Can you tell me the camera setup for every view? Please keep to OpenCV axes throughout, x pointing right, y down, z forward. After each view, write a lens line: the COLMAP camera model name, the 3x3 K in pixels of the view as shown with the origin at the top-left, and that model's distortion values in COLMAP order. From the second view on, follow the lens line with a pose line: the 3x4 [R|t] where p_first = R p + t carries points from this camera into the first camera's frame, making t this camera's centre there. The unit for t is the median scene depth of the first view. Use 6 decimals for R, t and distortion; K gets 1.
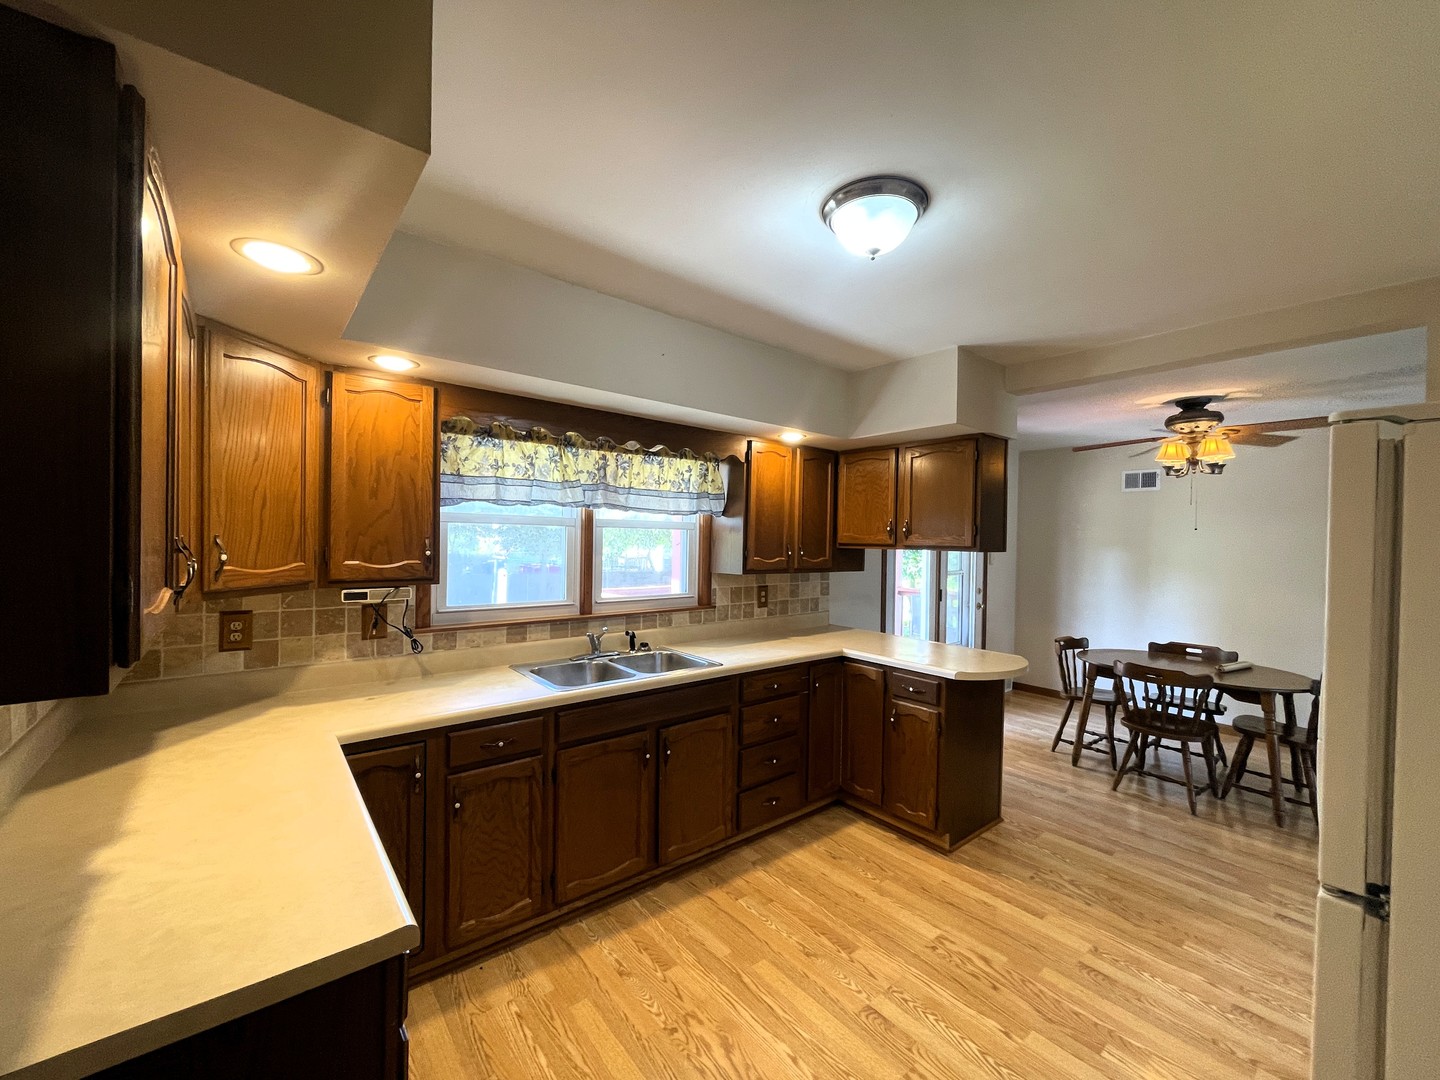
lens RADIAL K [[571.0, 0, 720.0], [0, 571.0, 540.0], [0, 0, 1]] dist [-0.000545, 0.000177]
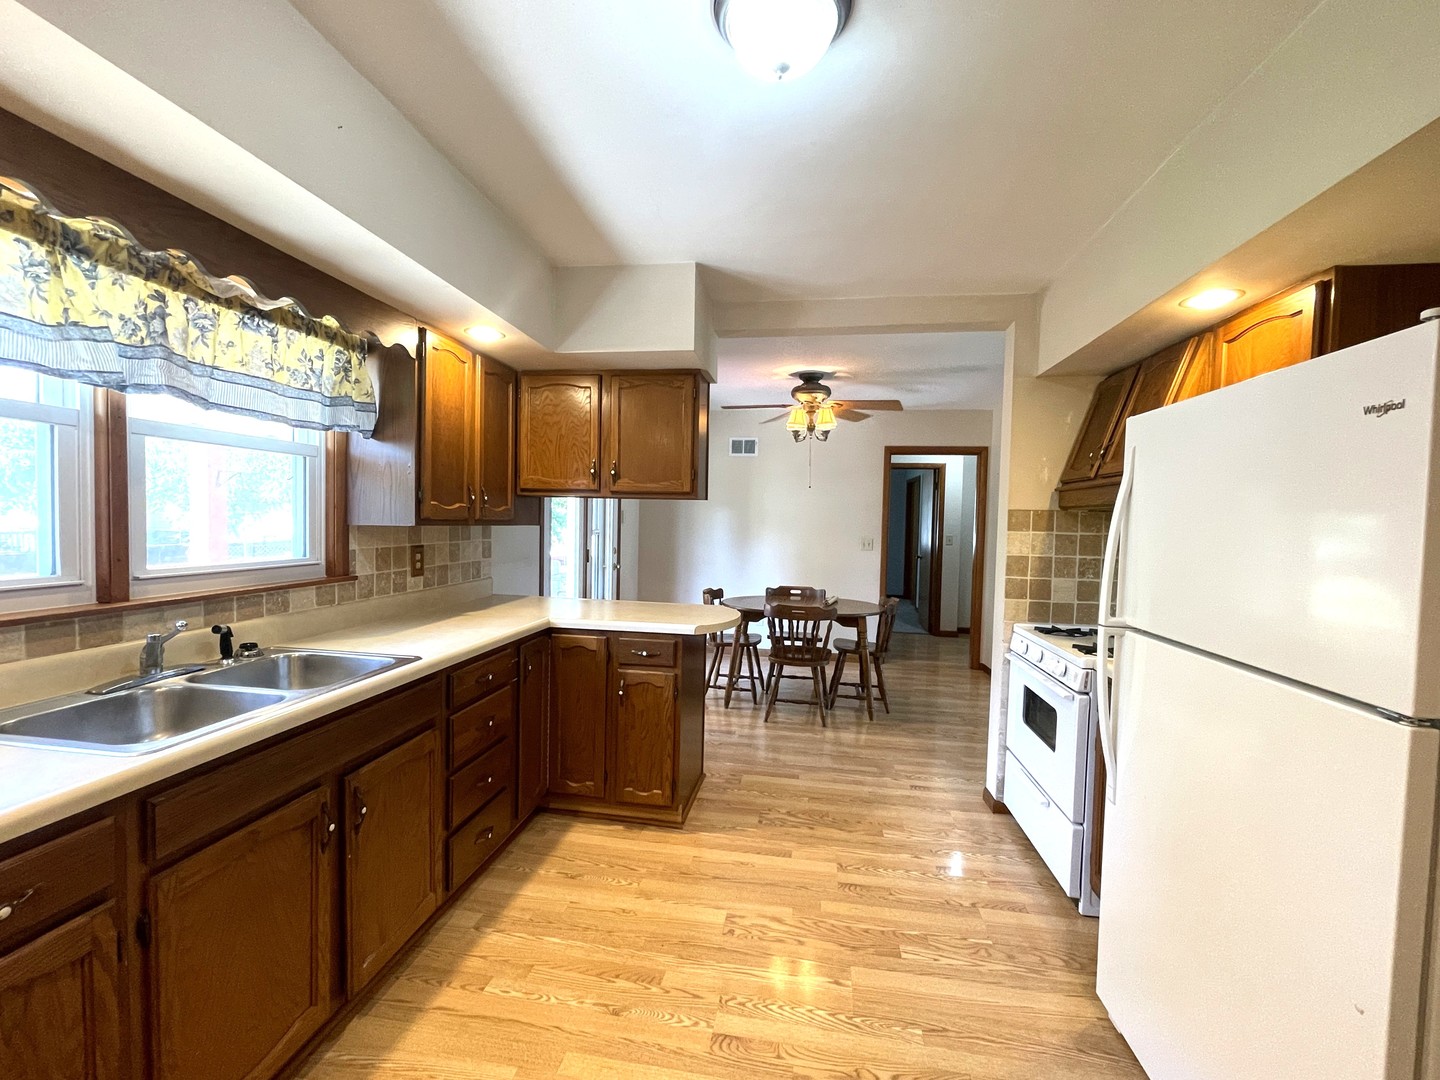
lens RADIAL K [[617.8, 0, 720.0], [0, 617.8, 540.0], [0, 0, 1]] dist [-0.000087, 0.000288]
pose [[0.753493, -0.023957, 0.657019, -0.183561], [-0.009358, 0.998844, 0.047153, 0.042318], [-0.657389, -0.041678, 0.752398, 0.221781]]
